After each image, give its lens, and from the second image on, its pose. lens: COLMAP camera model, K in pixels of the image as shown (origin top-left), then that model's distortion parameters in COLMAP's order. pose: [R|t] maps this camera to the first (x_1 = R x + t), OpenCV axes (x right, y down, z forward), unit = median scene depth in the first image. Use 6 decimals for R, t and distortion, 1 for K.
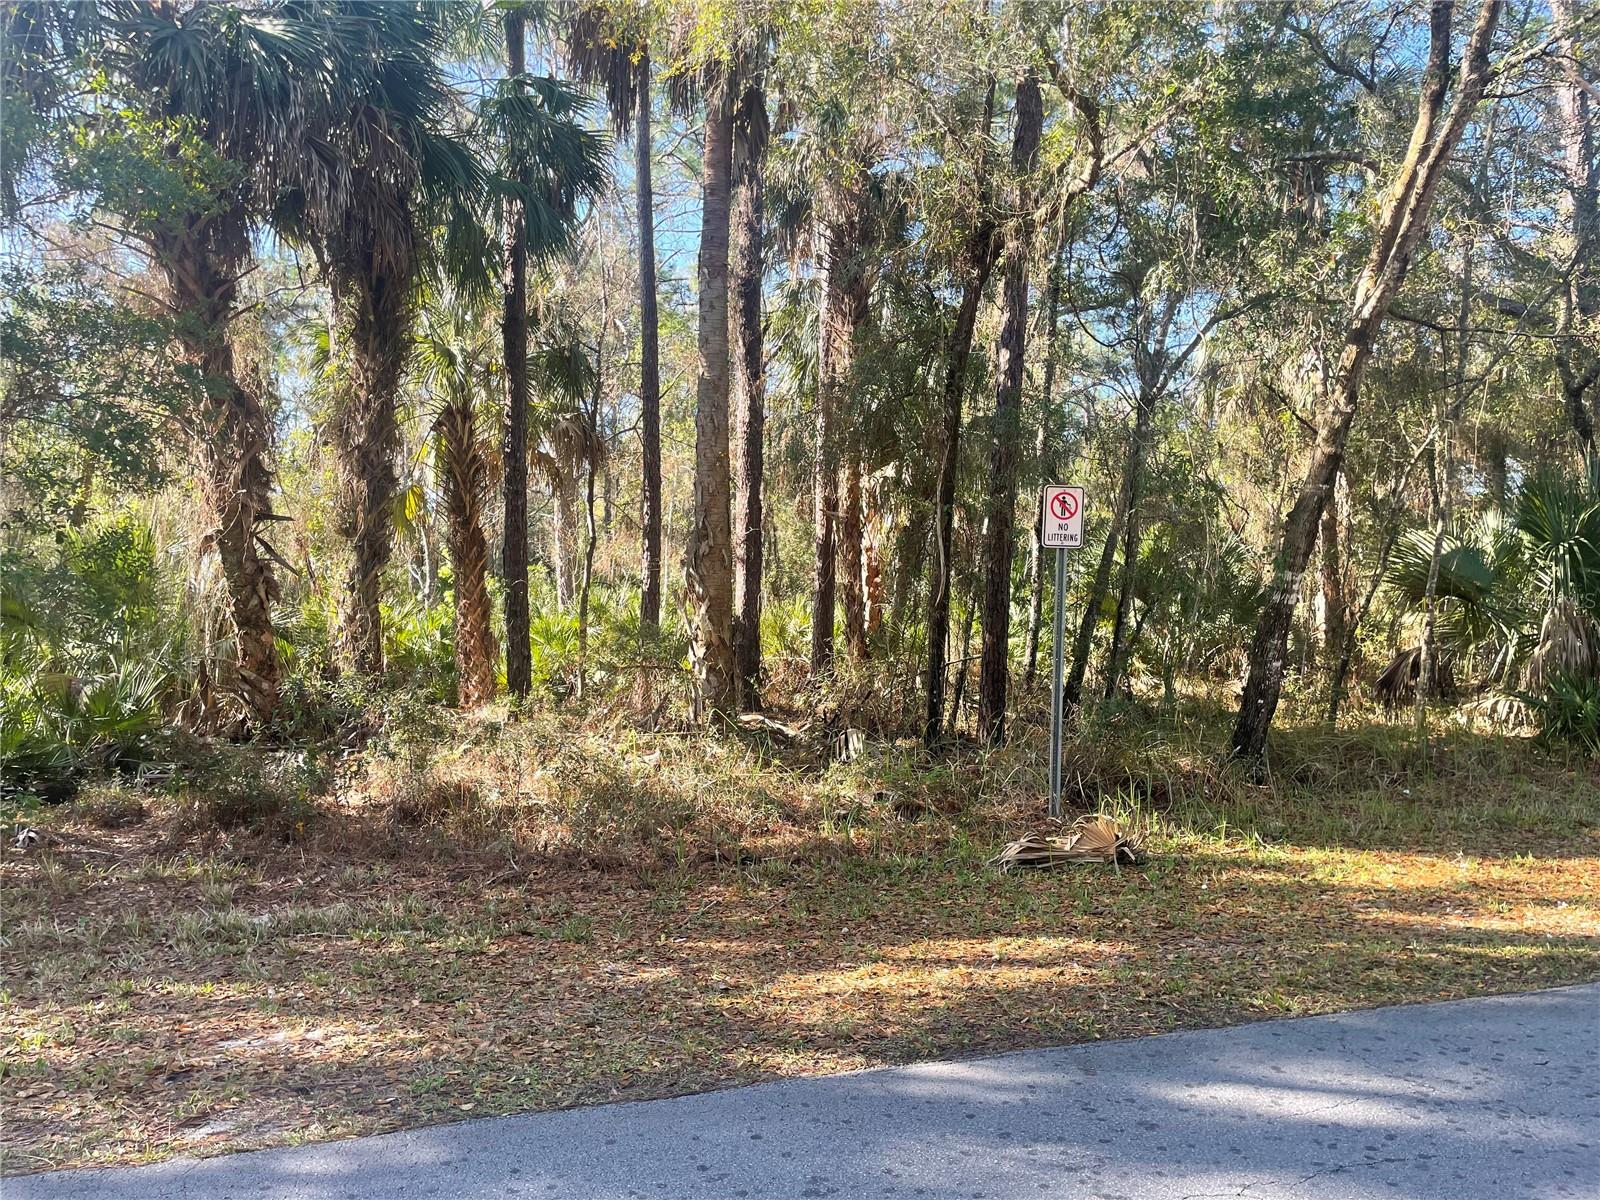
lens RADIAL K [[1227.7, 0, 800.0], [0, 1227.7, 600.0], [0, 0, 1]] dist [0.088845, -0.120558]
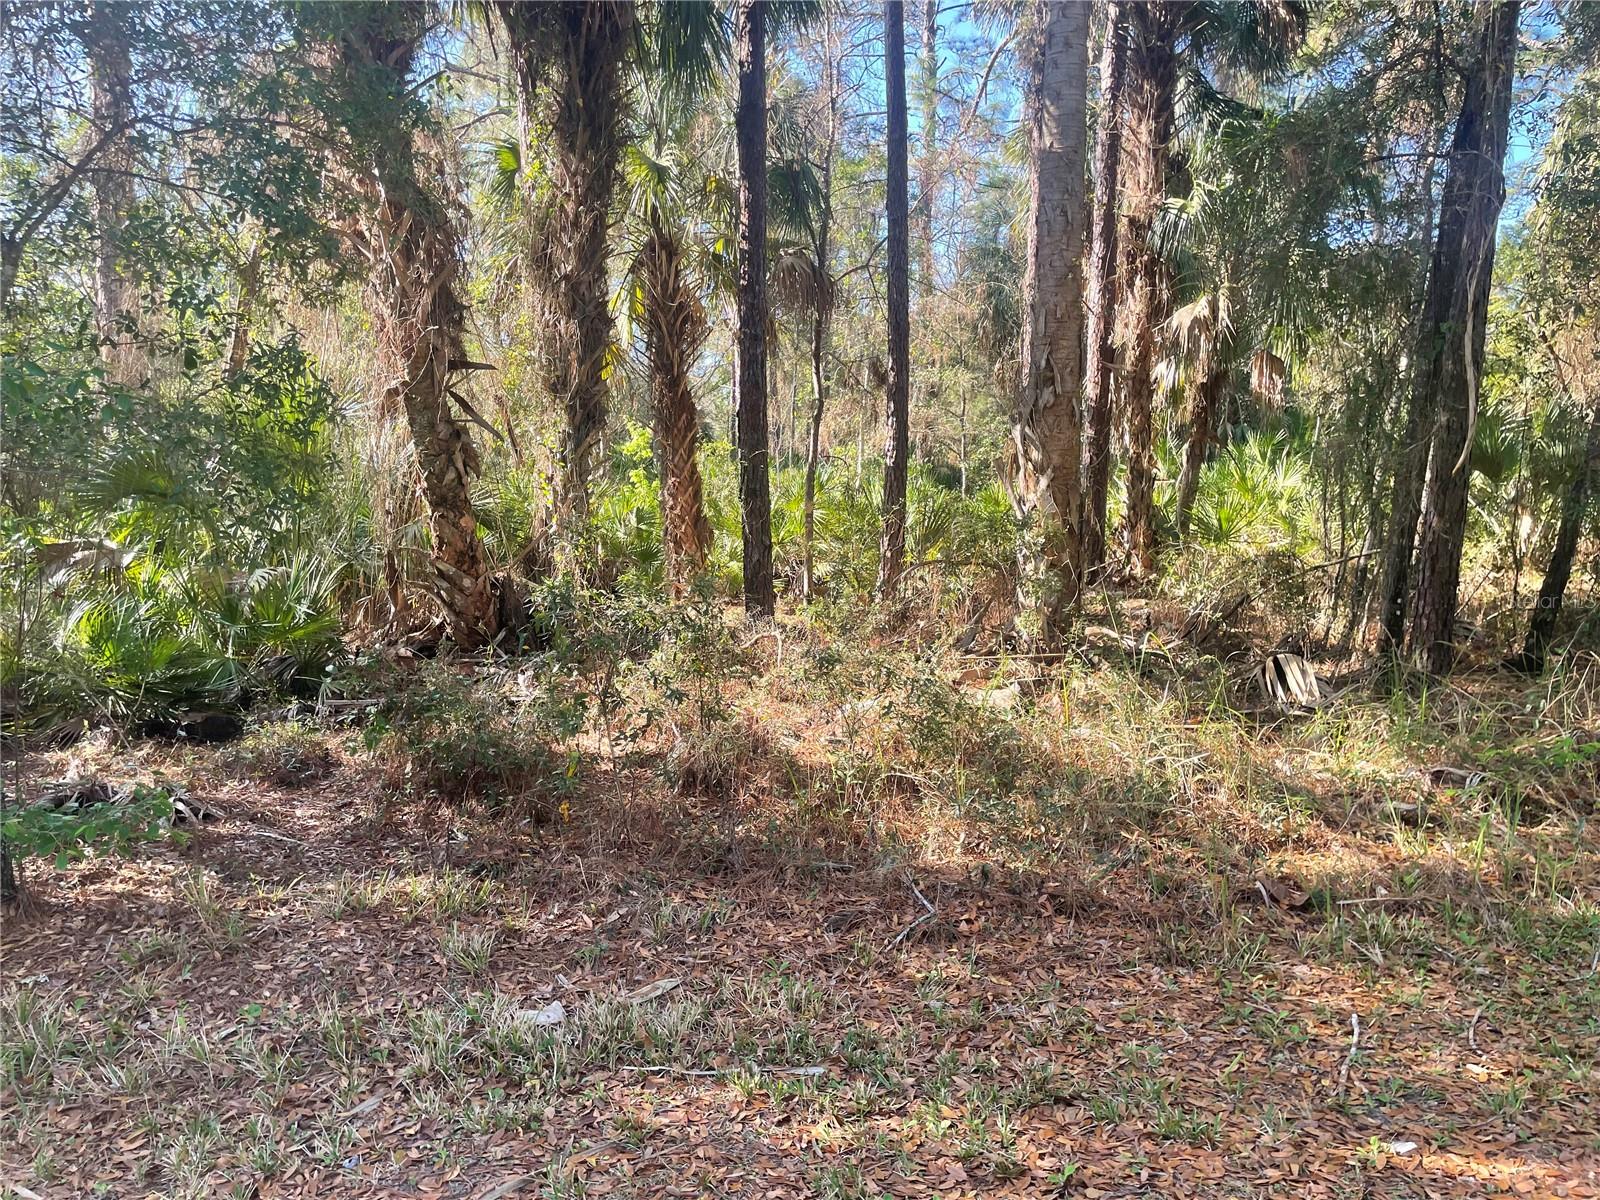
lens RADIAL K [[1227.7, 0, 800.0], [0, 1227.7, 600.0], [0, 0, 1]] dist [0.088845, -0.120558]
pose [[0.994168, 0.007166, -0.107607, -0.135747], [0.002882, 0.995669, 0.092926, 0.007707], [0.107807, -0.092694, 0.989841, 0.246446]]
